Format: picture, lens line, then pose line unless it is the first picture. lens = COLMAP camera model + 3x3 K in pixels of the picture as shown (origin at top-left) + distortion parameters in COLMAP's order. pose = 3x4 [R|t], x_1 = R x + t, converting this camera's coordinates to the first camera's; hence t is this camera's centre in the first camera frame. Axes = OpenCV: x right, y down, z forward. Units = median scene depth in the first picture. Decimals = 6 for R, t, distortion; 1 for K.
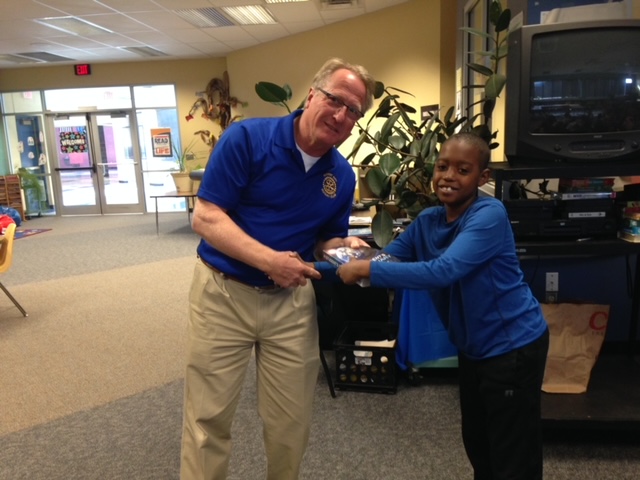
lens RADIAL K [[586.0, 0, 320.0], [0, 586.0, 240.0], [0, 0, 1]] dist [0.212958, -0.330657]
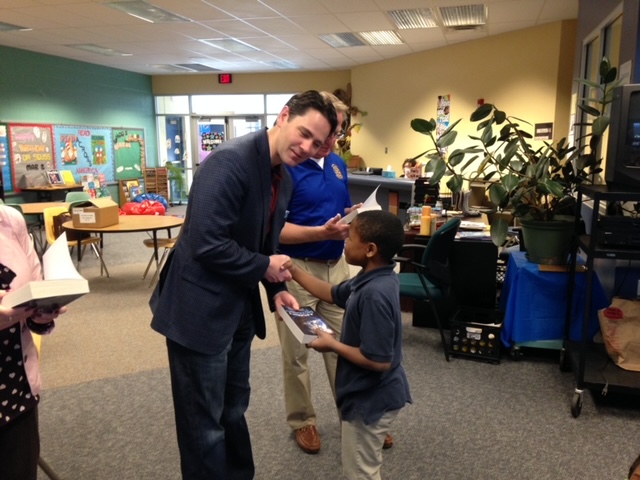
lens RADIAL K [[586.0, 0, 320.0], [0, 586.0, 240.0], [0, 0, 1]] dist [0.212958, -0.330657]
pose [[0.985066, 0.072117, -0.156345, -0.058419], [-0.072401, 0.997368, 0.003886, 0.017403], [0.156213, 0.007491, 0.987695, -0.272507]]
